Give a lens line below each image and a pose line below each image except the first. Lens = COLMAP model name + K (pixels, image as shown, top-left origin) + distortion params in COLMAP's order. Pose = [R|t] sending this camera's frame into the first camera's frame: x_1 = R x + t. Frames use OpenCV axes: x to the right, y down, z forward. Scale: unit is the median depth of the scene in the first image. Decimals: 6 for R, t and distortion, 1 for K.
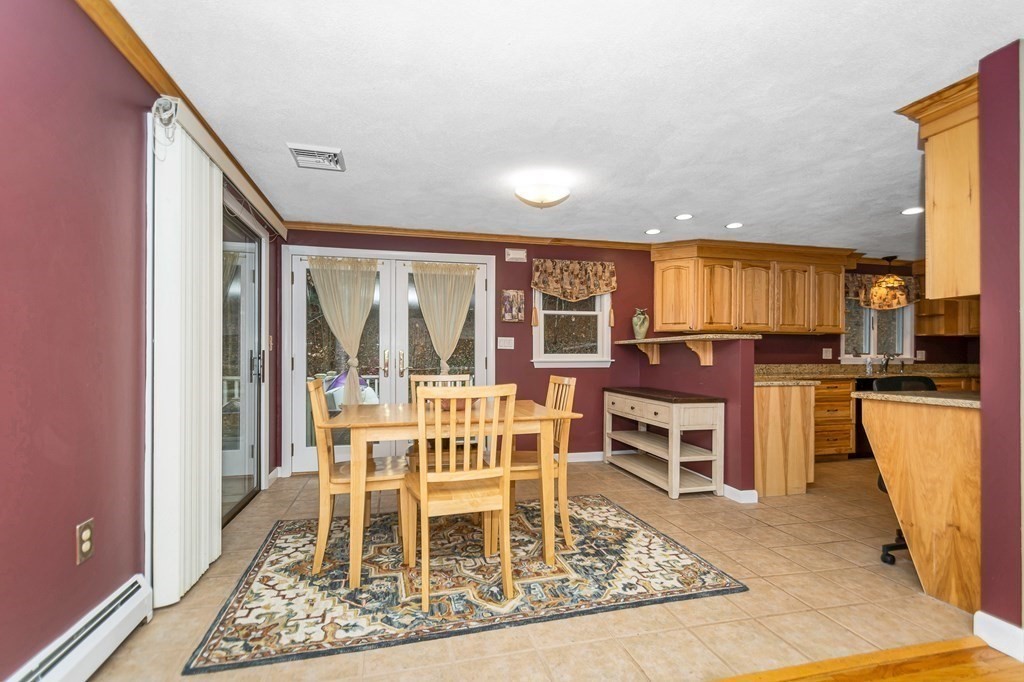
lens RADIAL K [[476.3, 0, 516.0], [0, 476.3, 350.7], [0, 0, 1]] dist [0.000654, -0.000595]
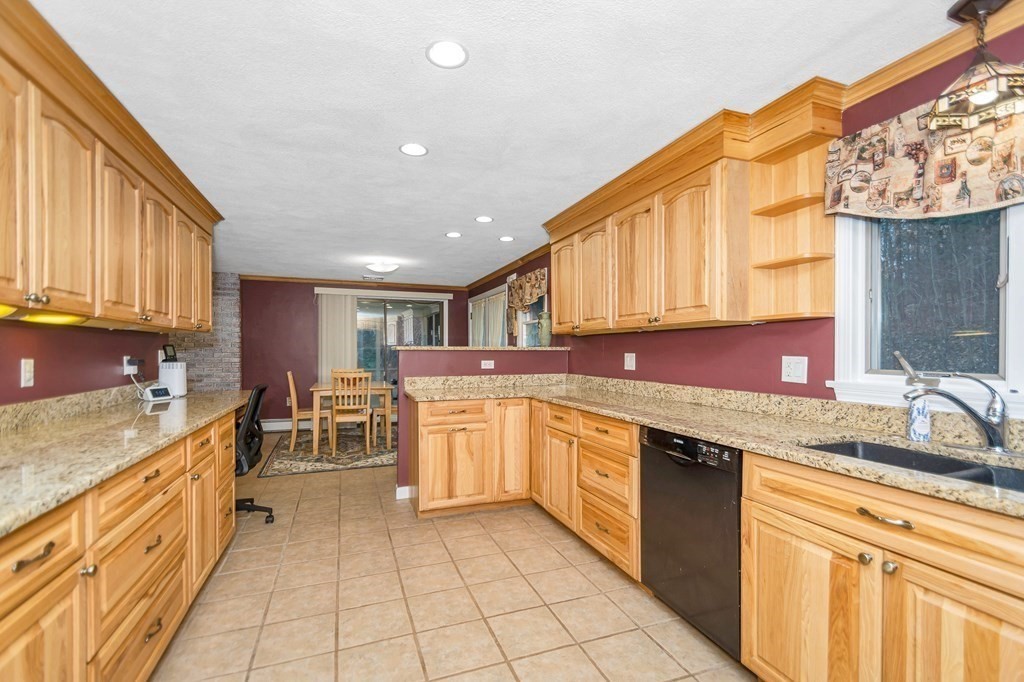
lens RADIAL K [[476.3, 0, 521.3], [0, 476.3, 349.8], [0, 0, 1]] dist [0.000654, -0.000595]
pose [[0.109889, -0.004285, -0.993935, 1.014773], [0.008320, 0.999960, -0.003391, -0.010435], [0.993909, -0.007897, 0.109920, 0.729964]]
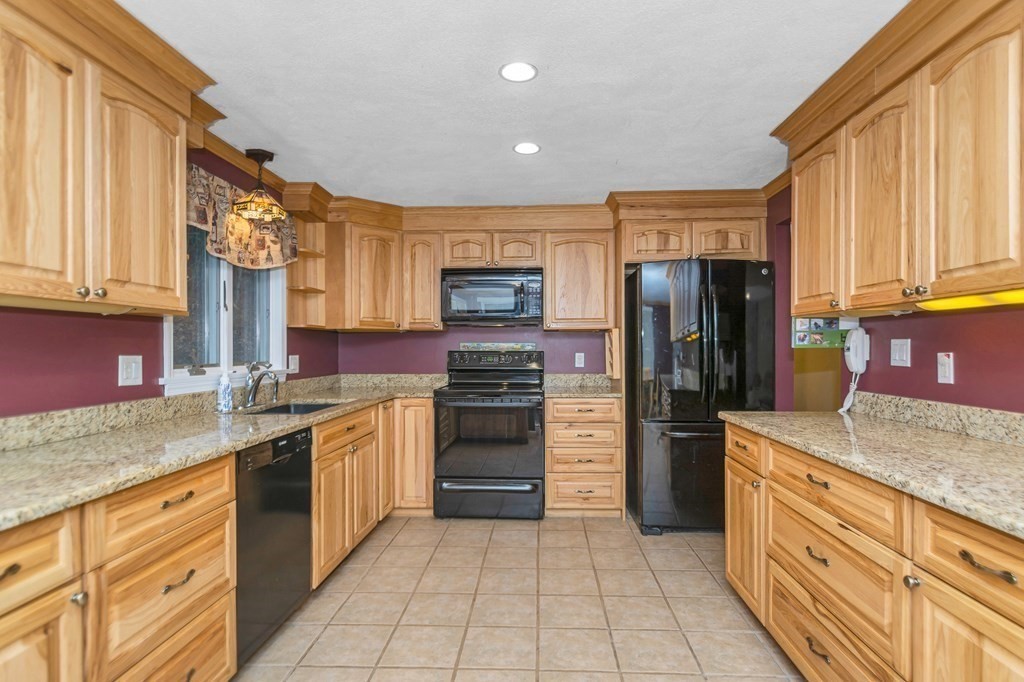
lens RADIAL K [[549.1, 0, 513.7], [0, 549.1, 348.9], [0, 0, 1]] dist [-0.002100, -0.001884]
pose [[0.302052, -0.008218, 0.953256, 0.355953], [0.000825, 0.999965, 0.008359, -0.012602], [-0.953291, -0.001738, 0.302049, 0.610482]]
